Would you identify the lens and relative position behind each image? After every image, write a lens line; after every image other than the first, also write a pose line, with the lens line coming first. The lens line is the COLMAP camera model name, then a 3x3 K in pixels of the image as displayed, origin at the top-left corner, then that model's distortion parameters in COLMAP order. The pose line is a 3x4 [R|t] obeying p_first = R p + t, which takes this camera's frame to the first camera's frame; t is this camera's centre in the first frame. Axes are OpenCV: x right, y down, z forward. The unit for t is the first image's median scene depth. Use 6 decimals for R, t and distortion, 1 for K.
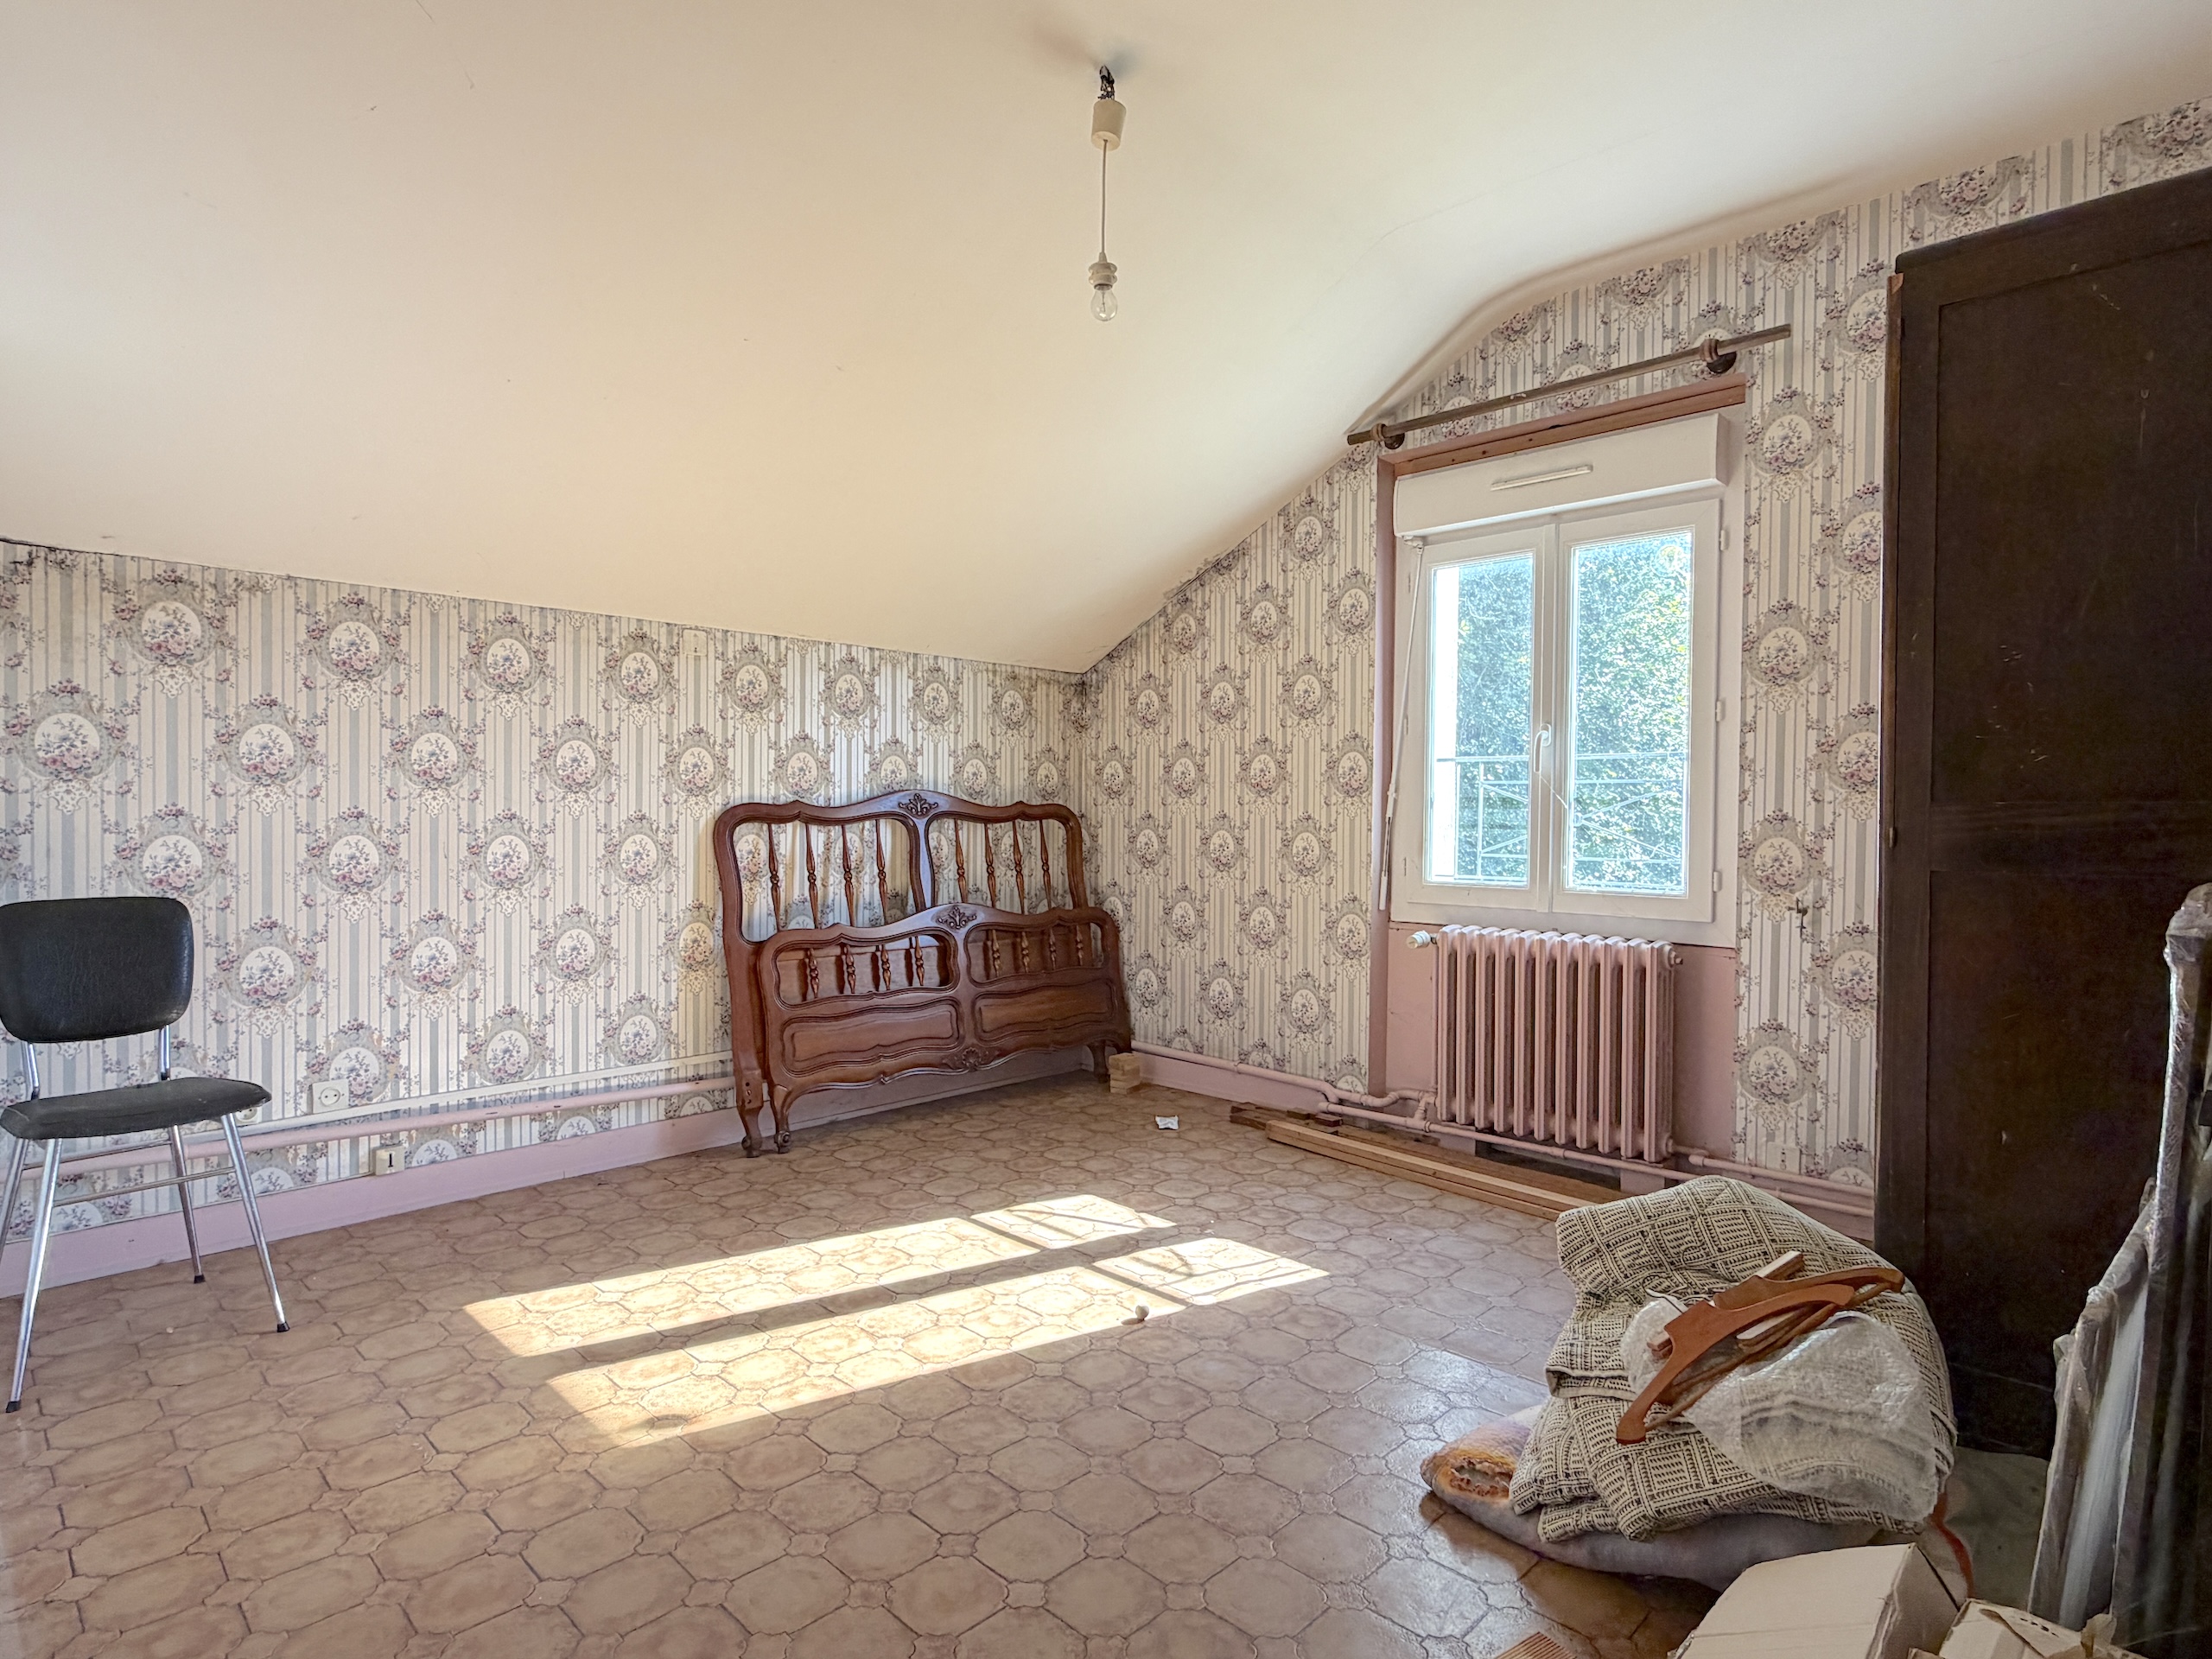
lens RADIAL K [[1180.5, 0, 1110.5], [0, 1180.5, 826.2], [0, 0, 1]] dist [-0.000675, 0.000466]
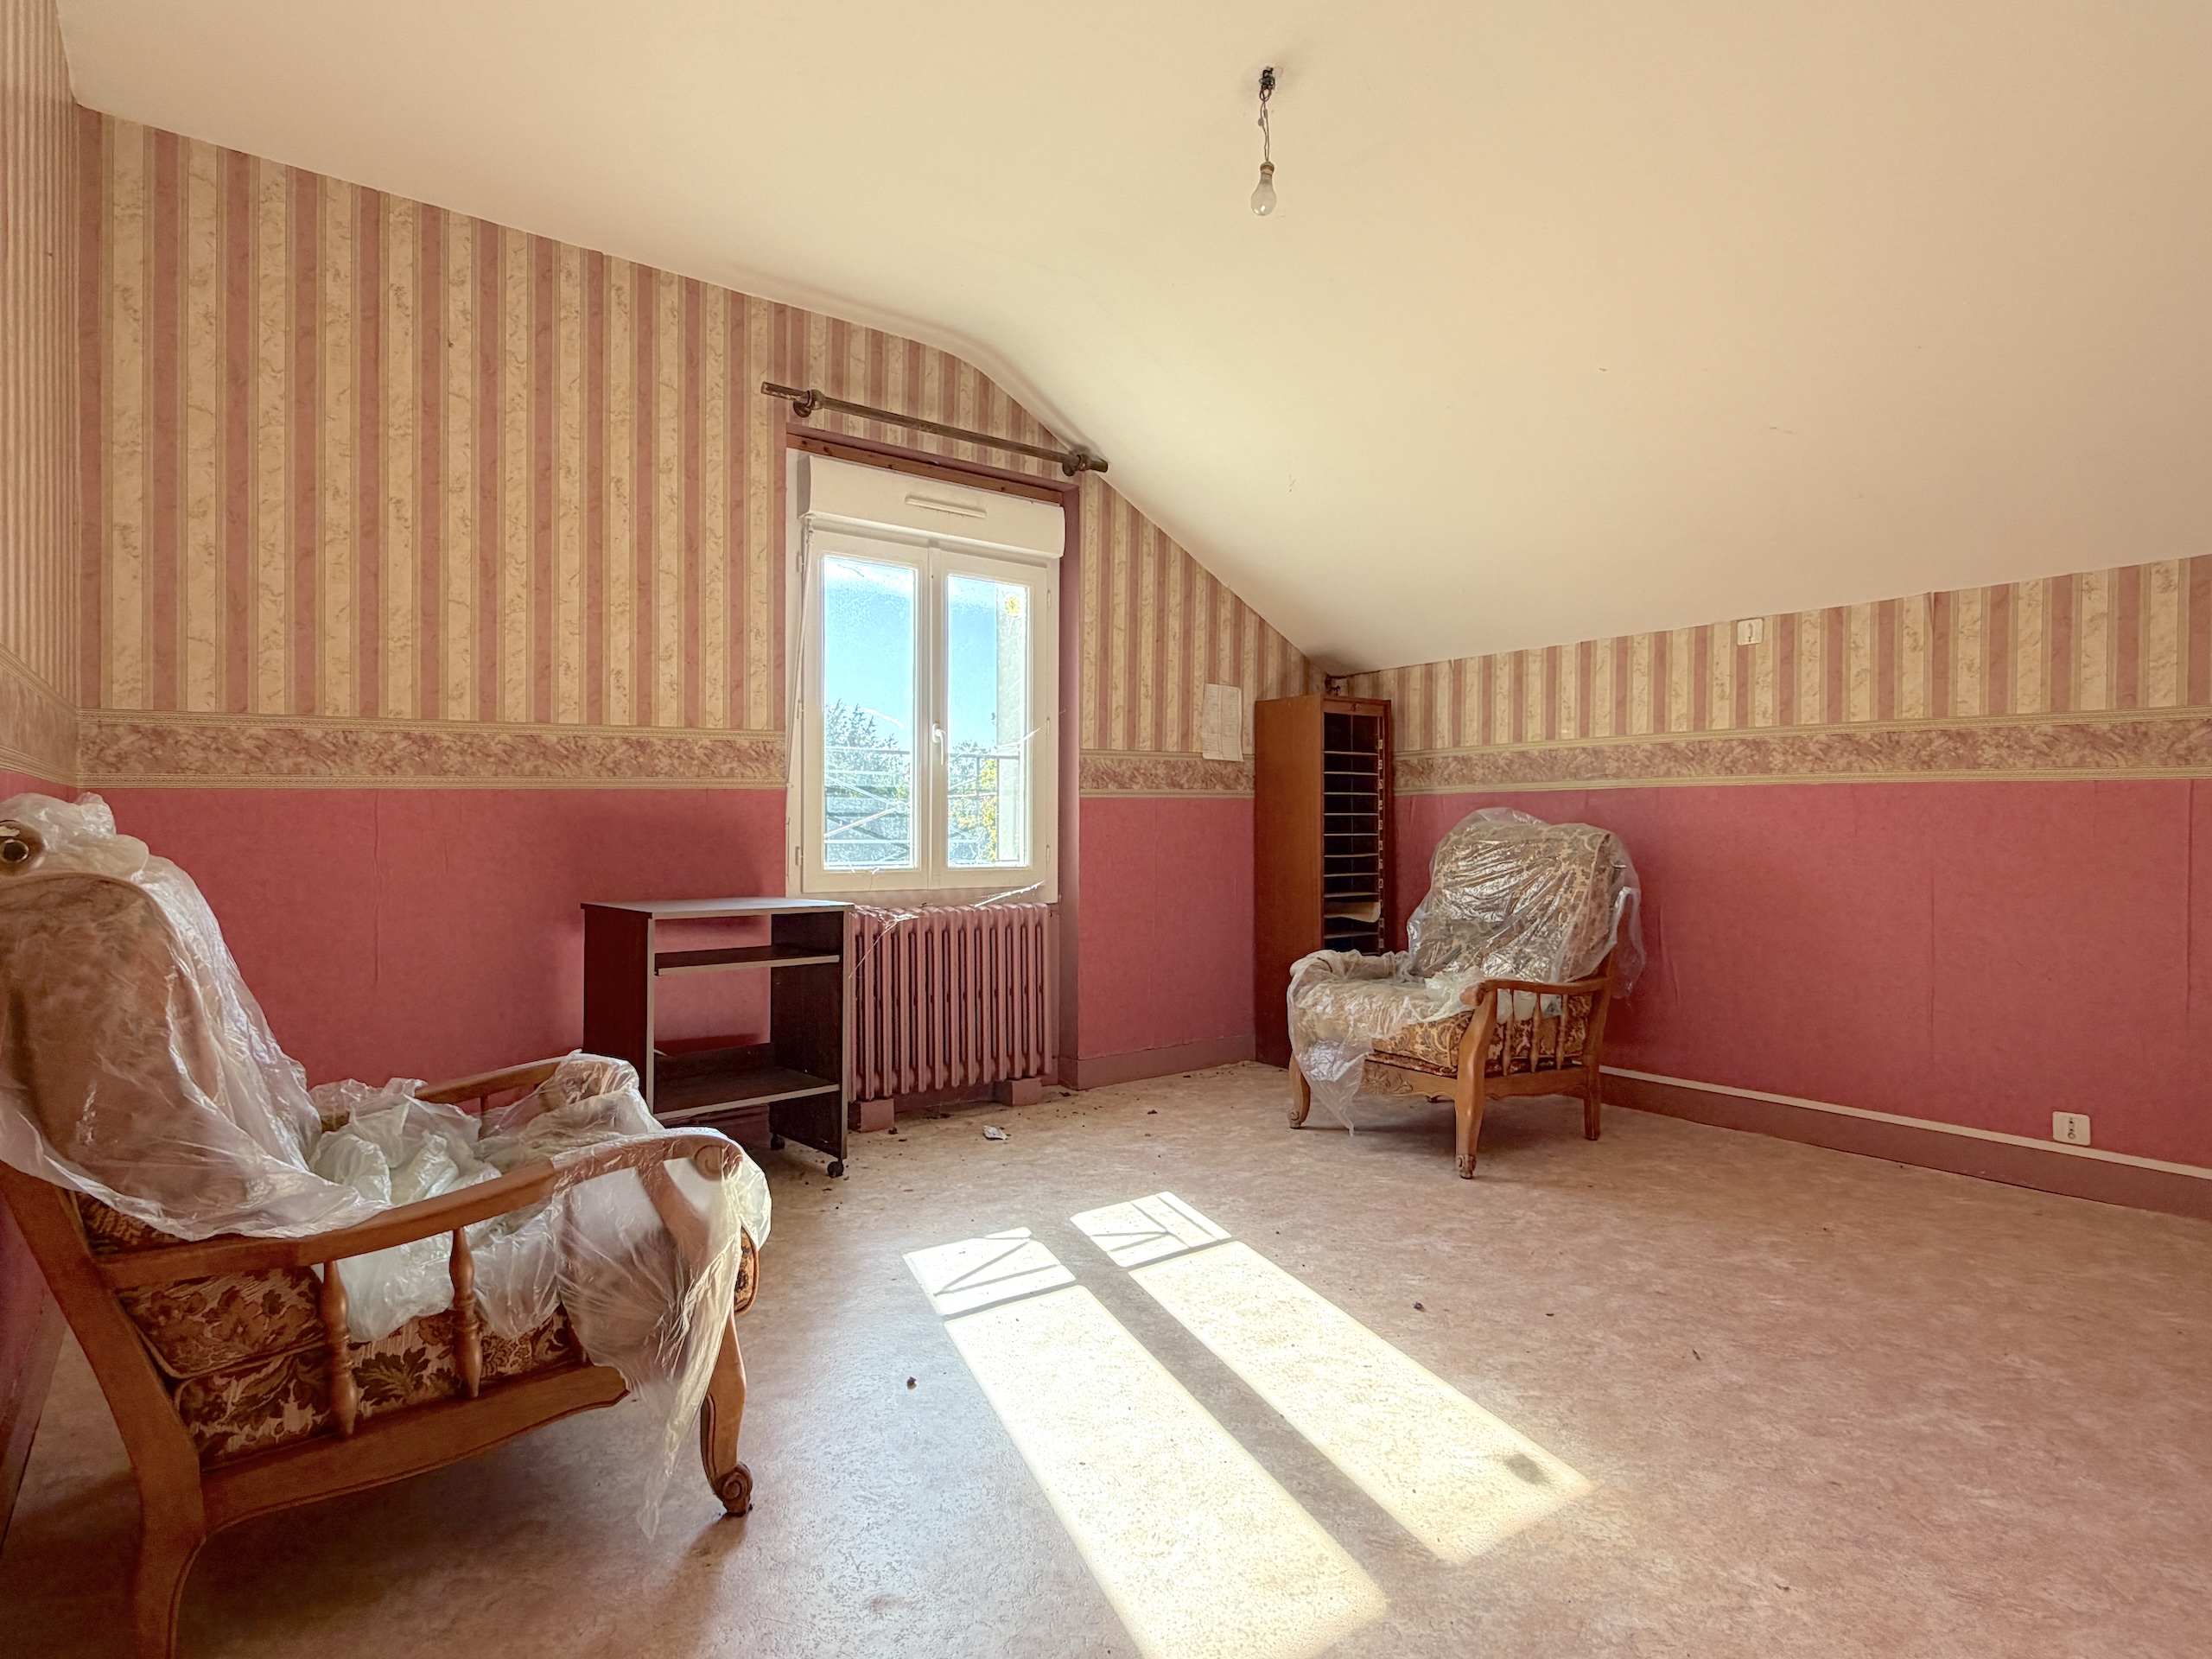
lens RADIAL K [[1180.5, 0, 1104.4], [0, 1180.5, 842.0], [0, 0, 1]] dist [-0.000675, 0.000466]
pose [[0.165873, -0.014546, 0.986040, -0.923081], [0.000663, 0.999893, 0.014639, 0.012461], [-0.986147, -0.001775, 0.165865, 0.826992]]
